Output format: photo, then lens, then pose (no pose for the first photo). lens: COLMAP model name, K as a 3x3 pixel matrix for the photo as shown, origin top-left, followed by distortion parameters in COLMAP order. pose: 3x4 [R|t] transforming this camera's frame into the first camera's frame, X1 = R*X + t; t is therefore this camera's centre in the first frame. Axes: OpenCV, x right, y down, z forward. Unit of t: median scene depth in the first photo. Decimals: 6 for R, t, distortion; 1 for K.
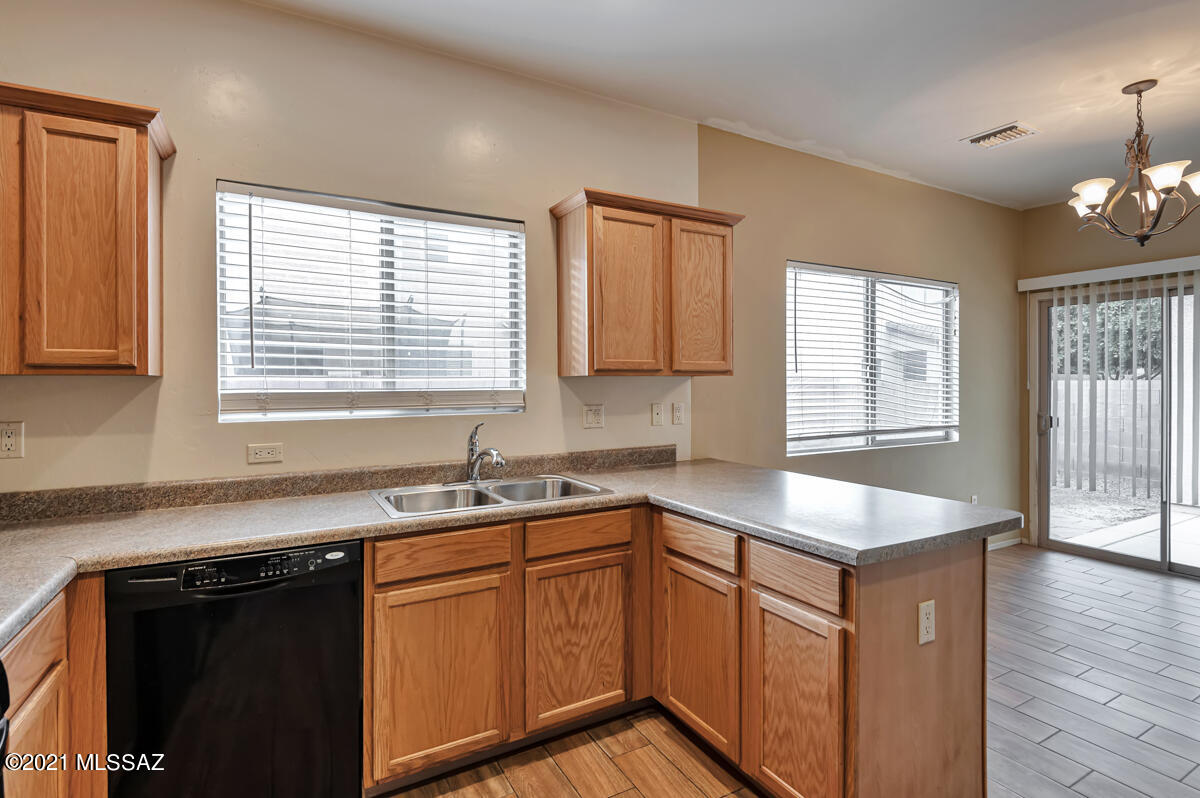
lens RADIAL K [[578.2, 0, 589.6], [0, 578.2, 388.6], [0, 0, 1]] dist [-0.000164, 0.000185]
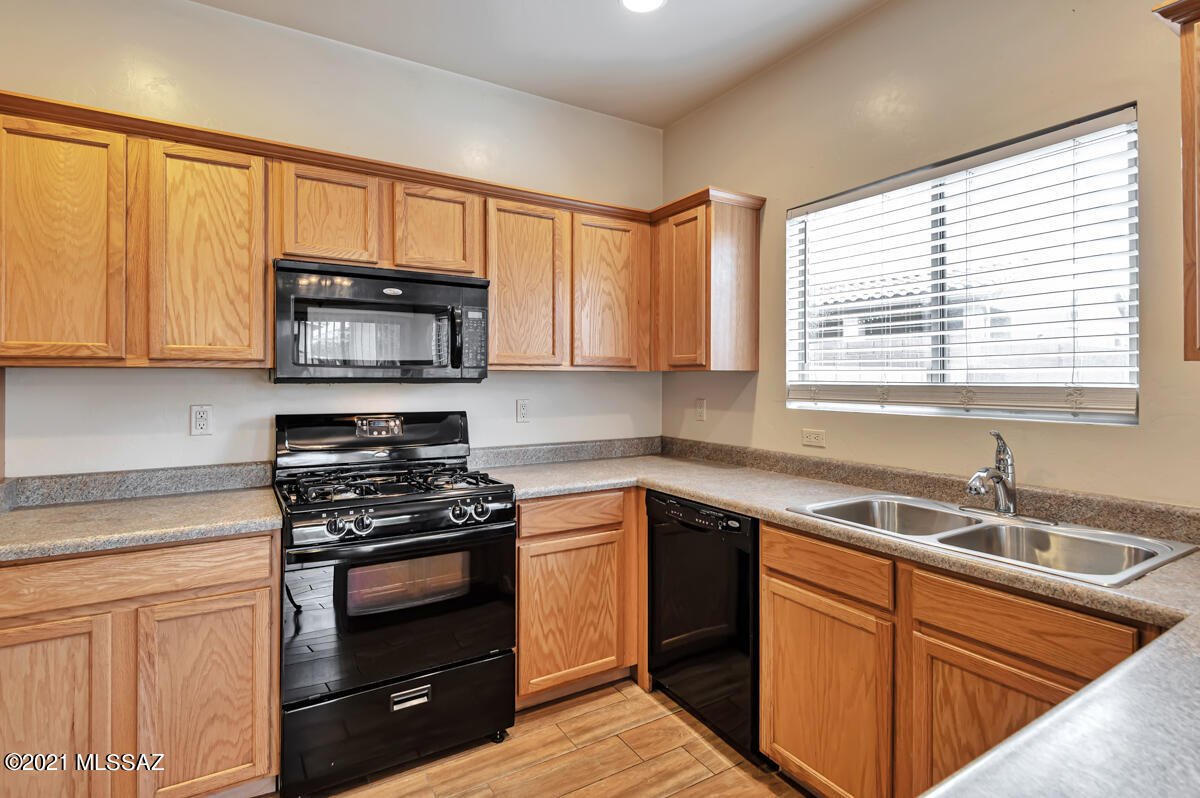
lens RADIAL K [[578.2, 0, 596.9], [0, 578.2, 388.1], [0, 0, 1]] dist [-0.000164, 0.000185]
pose [[0.032239, 0.017843, -0.999321, 0.516112], [-0.009802, 0.999798, 0.017535, -0.001353], [0.999432, 0.009230, 0.032407, 0.501706]]
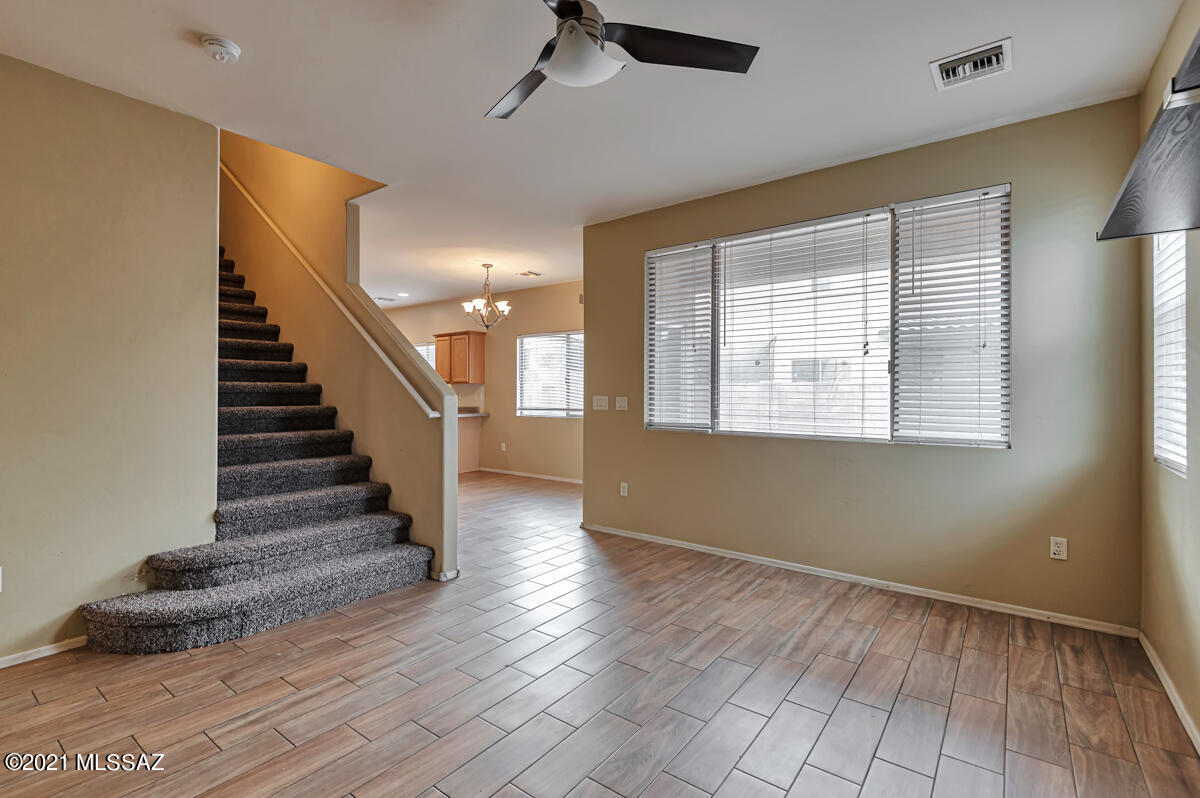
lens RADIAL K [[545.8, 0, 604.0], [0, 545.8, 392.1], [0, 0, 1]] dist [0.016606, -0.002260]
pose [[0.410341, 0.004797, -0.911919, 3.926133], [-0.011066, 0.999939, 0.000281, 0.019755], [0.911865, 0.009976, 0.410369, 0.586034]]
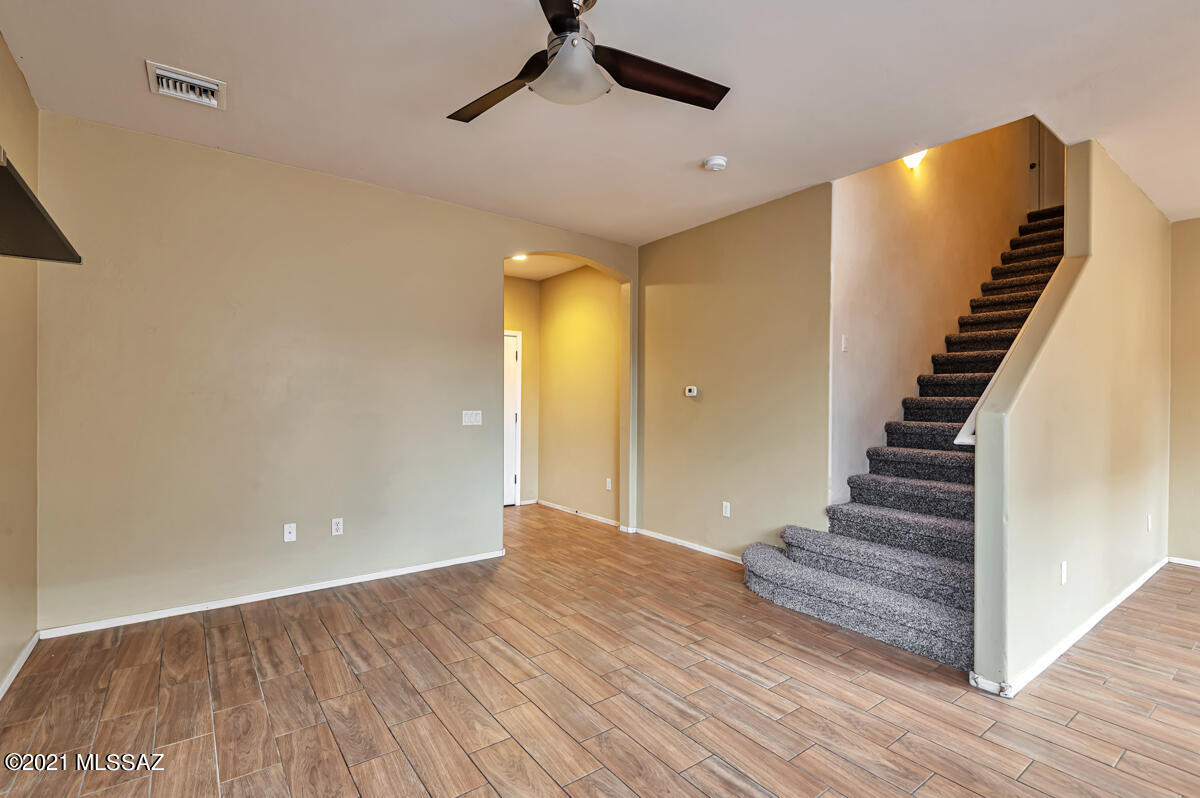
lens RADIAL K [[545.8, 0, 579.7], [0, 545.8, 403.9], [0, 0, 1]] dist [0.016606, -0.002260]
pose [[-0.992925, -0.011406, -0.118195, 3.207007], [-0.012416, 0.999892, 0.007809, 0.022127], [0.118093, 0.009222, -0.992960, 1.771958]]
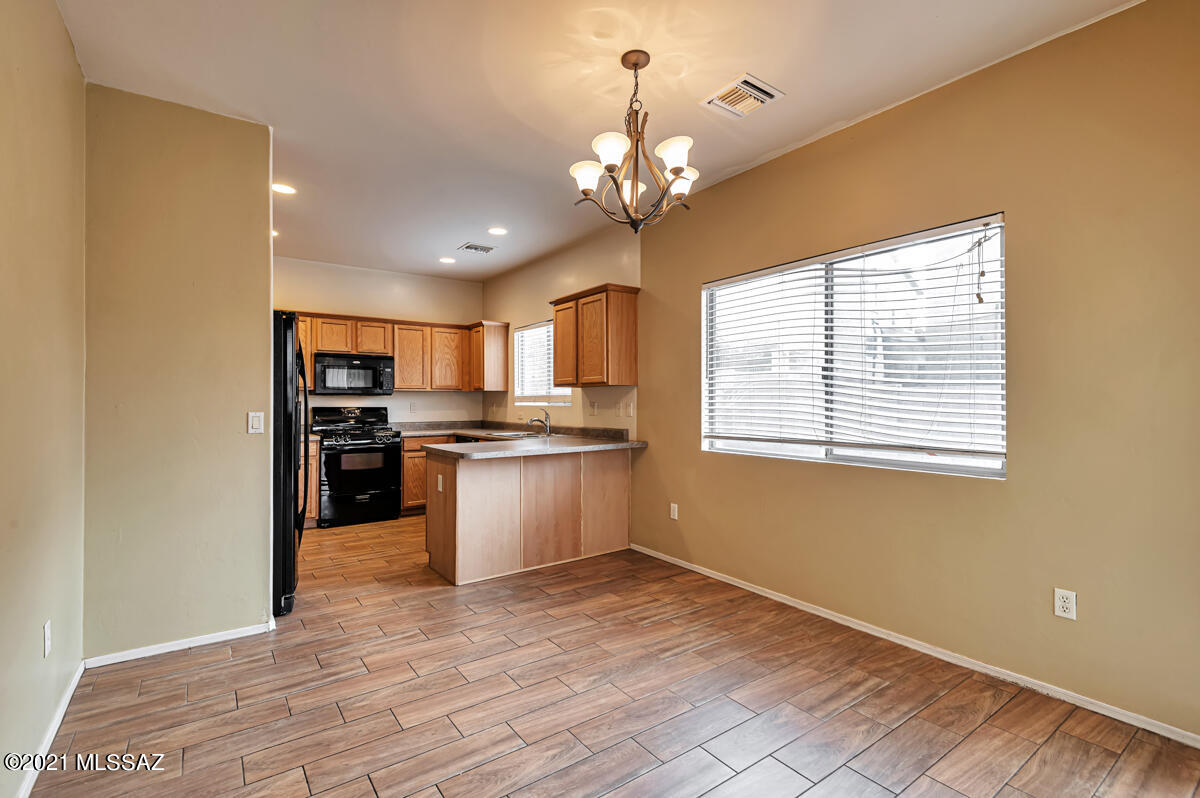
lens RADIAL K [[545.8, 0, 599.2], [0, 545.8, 392.9], [0, 0, 1]] dist [0.016606, -0.002260]
pose [[0.118635, -0.012367, -0.992861, 2.151855], [-0.006882, 0.999888, -0.013277, 0.025389], [0.992914, 0.008408, 0.118536, 0.996328]]
